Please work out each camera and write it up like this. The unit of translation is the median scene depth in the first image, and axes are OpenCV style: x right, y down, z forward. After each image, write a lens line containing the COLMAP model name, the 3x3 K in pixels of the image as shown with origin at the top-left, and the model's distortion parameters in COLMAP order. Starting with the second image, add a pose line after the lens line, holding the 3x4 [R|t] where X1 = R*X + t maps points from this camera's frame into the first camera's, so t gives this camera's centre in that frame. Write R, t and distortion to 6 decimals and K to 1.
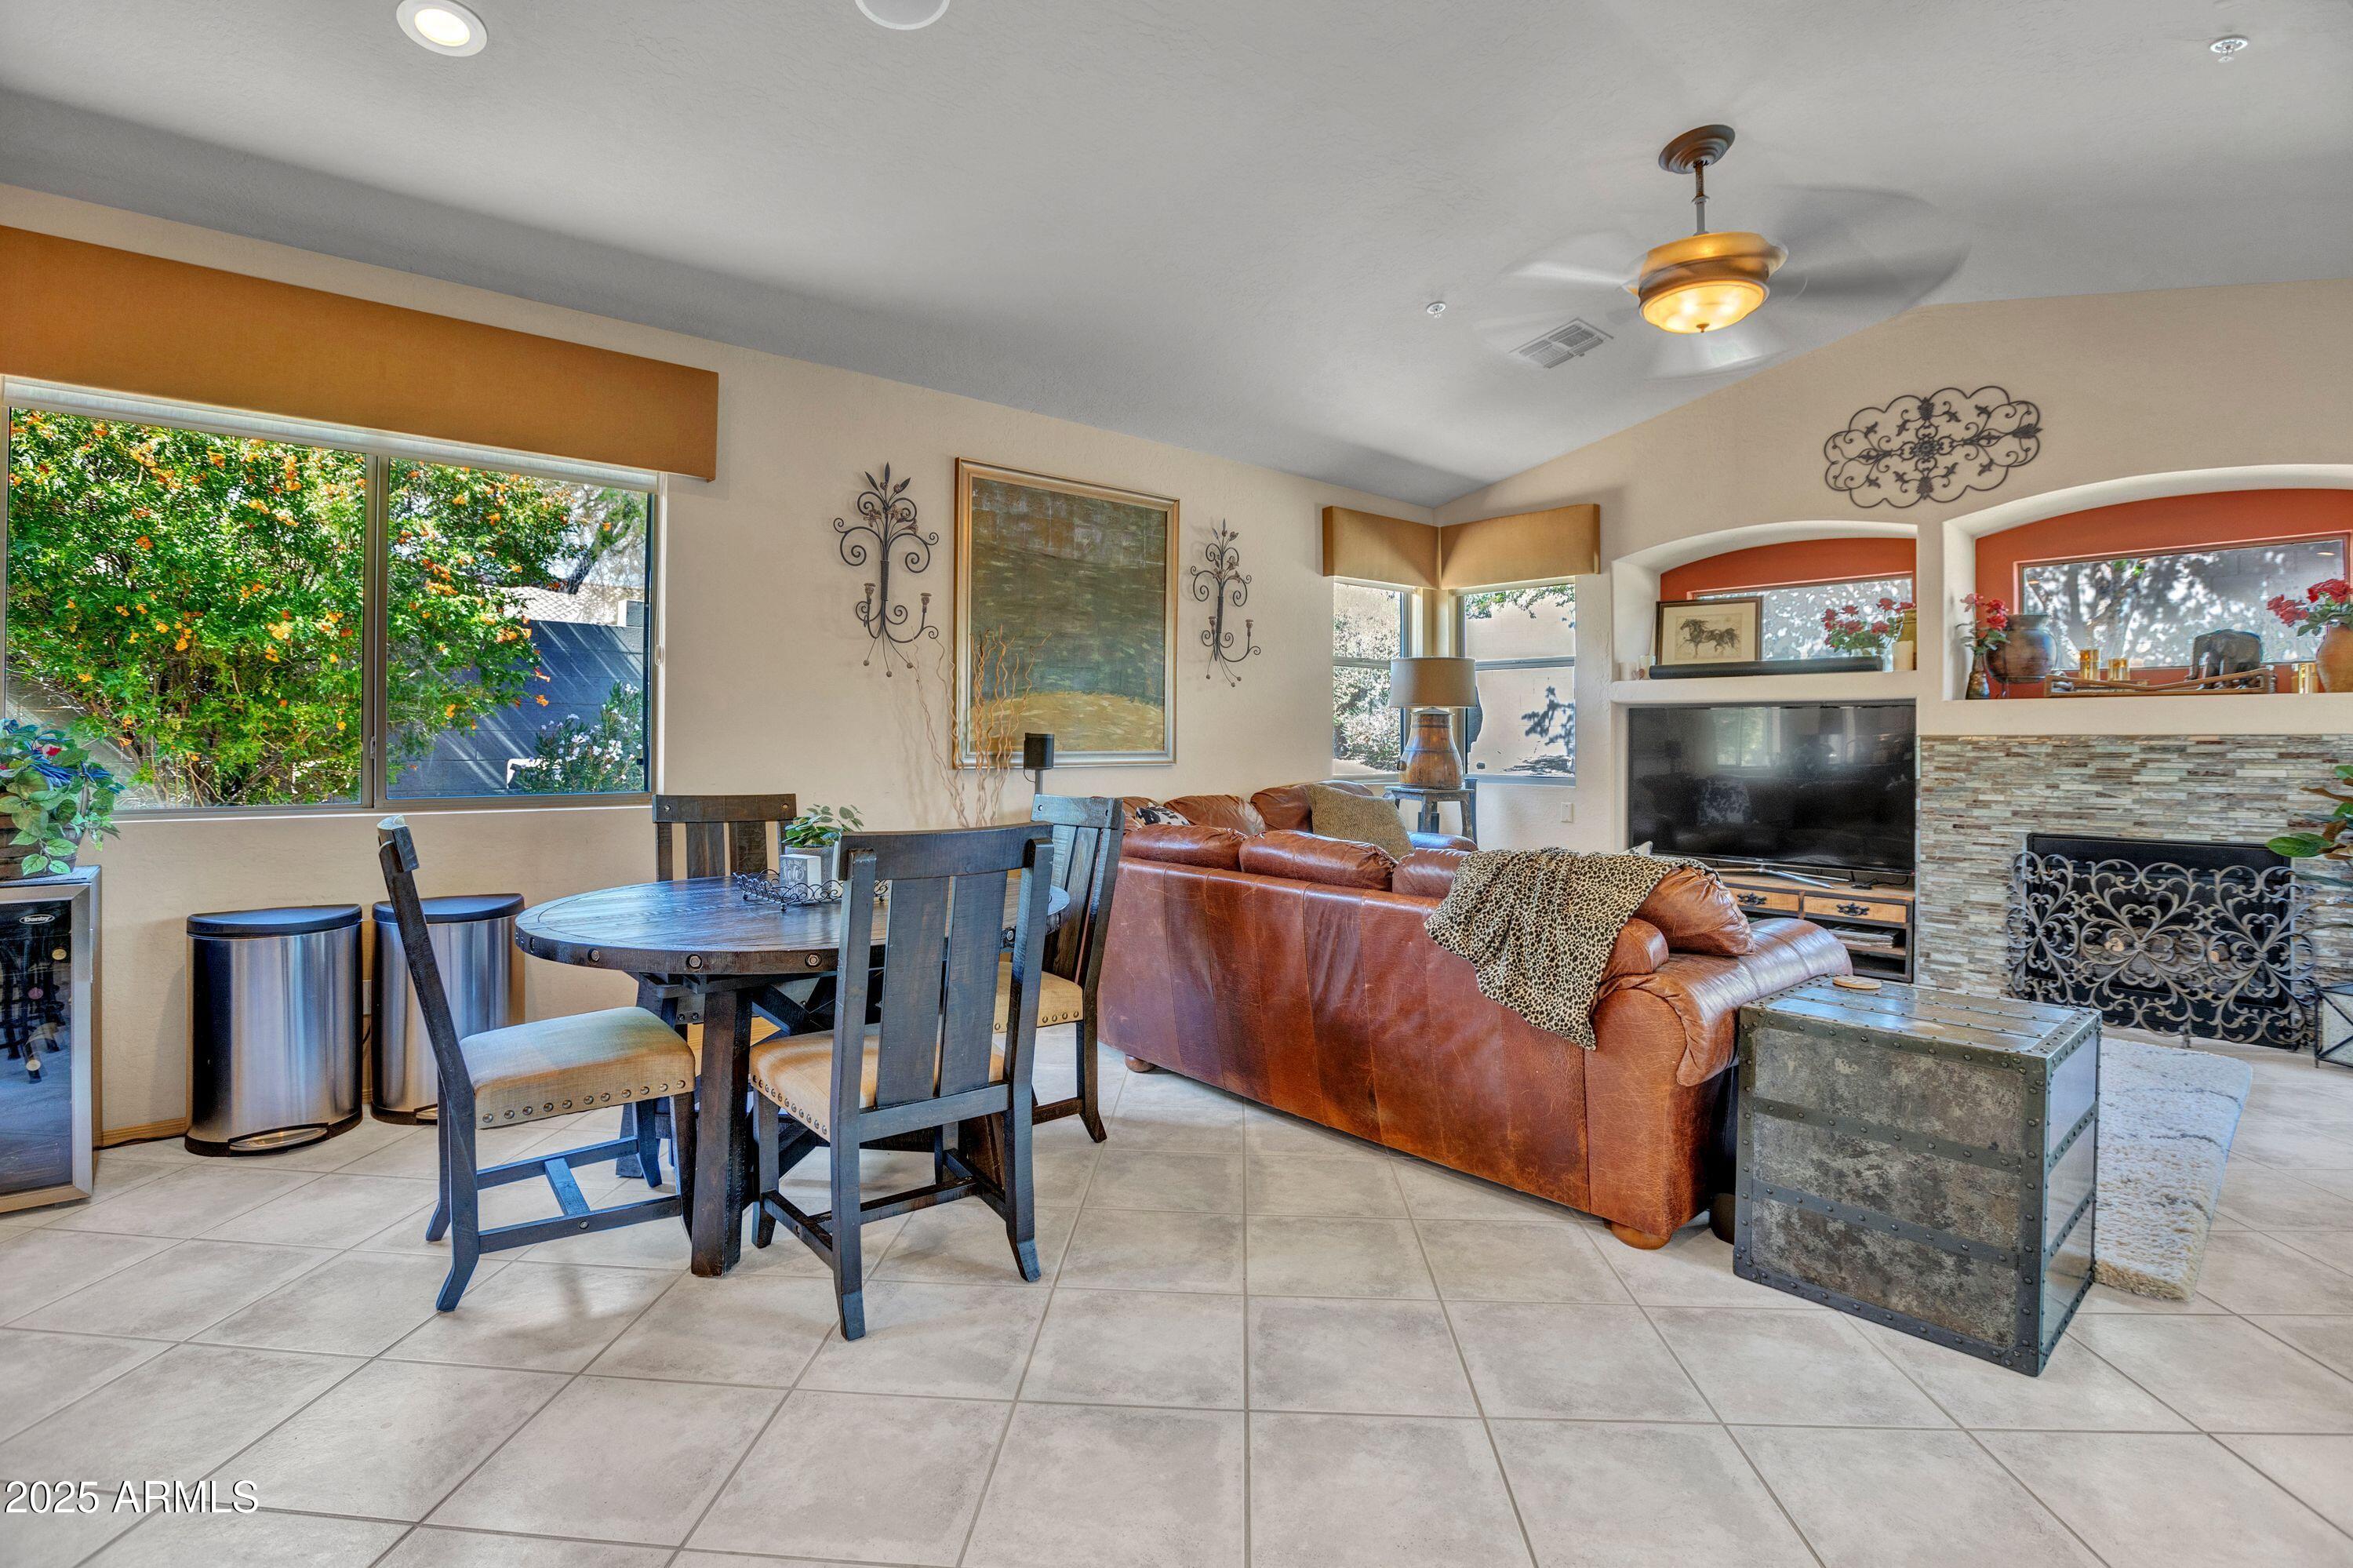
lens RADIAL K [[1141.3, 0, 1127.3], [0, 1141.3, 741.9], [0, 0, 1]] dist [-0.053500, 0.013050]
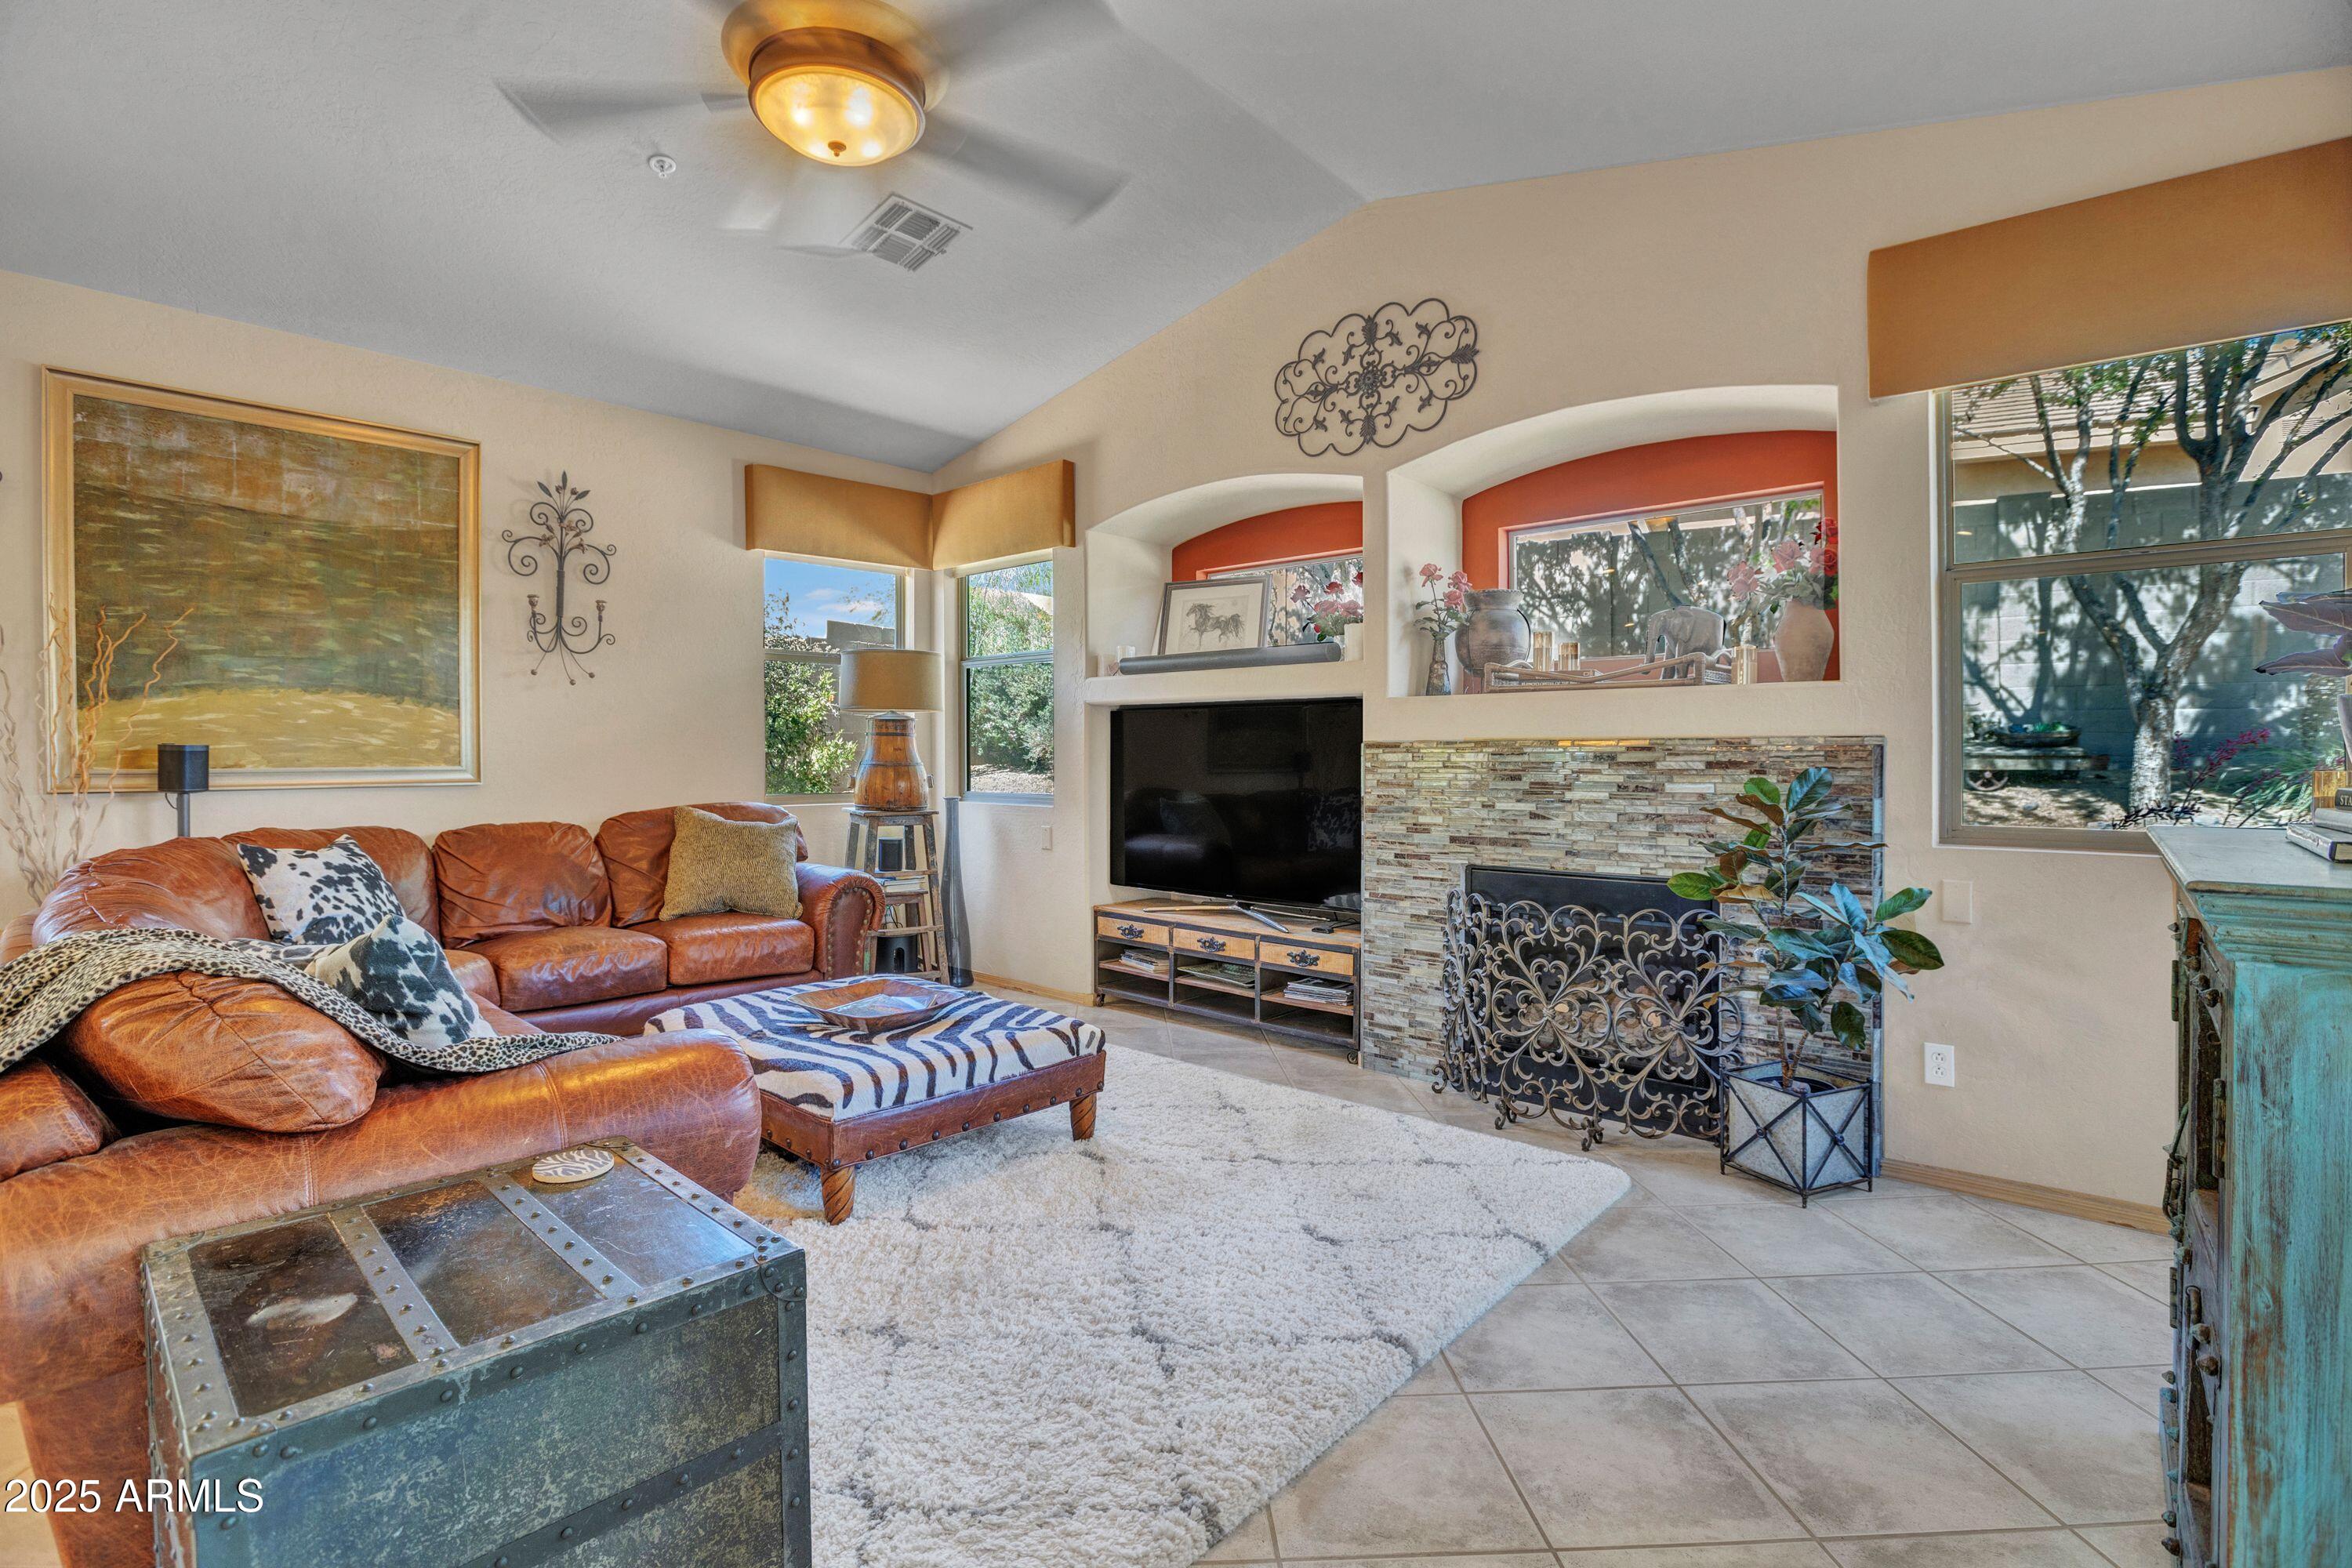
lens RADIAL K [[1140.7, 0, 1176.4], [0, 1140.7, 775.5], [0, 0, 1]] dist [-0.053500, 0.013050]
pose [[0.992099, -0.007538, 0.125235, 0.474595], [0.005306, 0.999821, 0.018142, 0.002987], [-0.125349, -0.017334, 0.991961, 0.208450]]
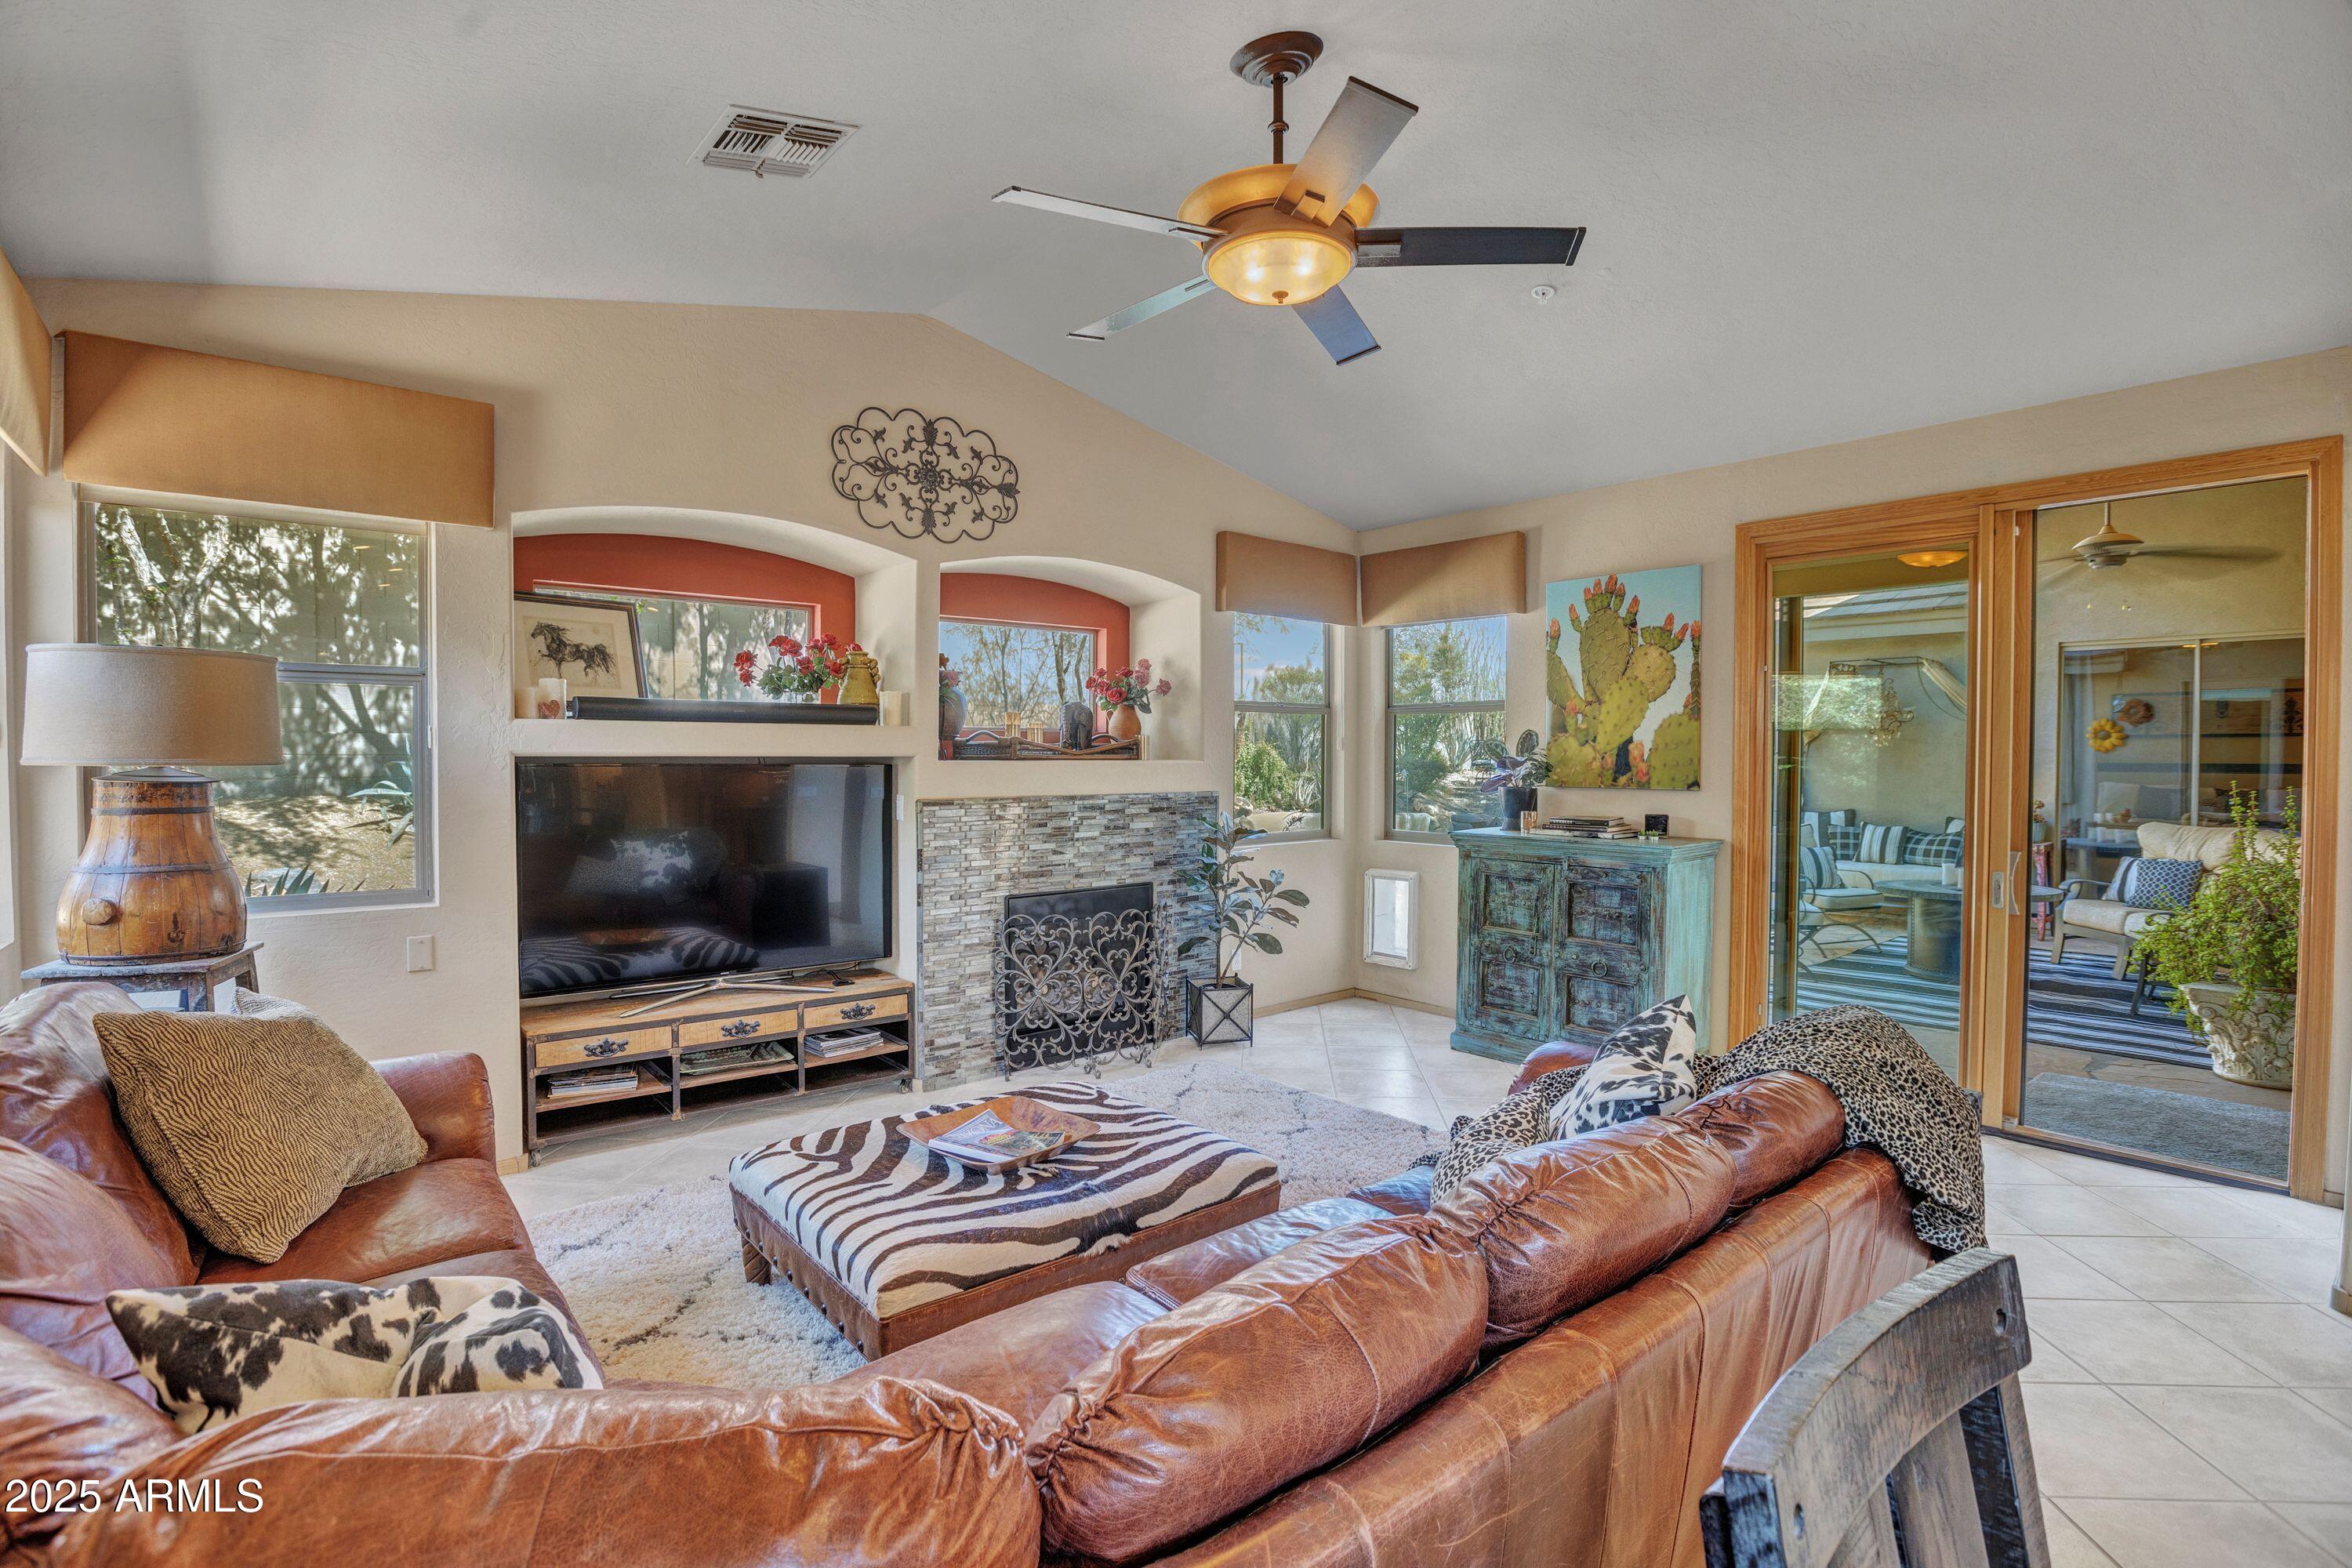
lens RADIAL K [[1140.7, 0, 1169.2], [0, 1140.7, 774.9], [0, 0, 1]] dist [-0.053500, 0.013050]
pose [[-0.018115, -0.033460, 0.999276, -0.195745], [-0.008505, 0.999409, 0.033310, -0.057655], [-0.999800, -0.007895, -0.018389, 0.816115]]
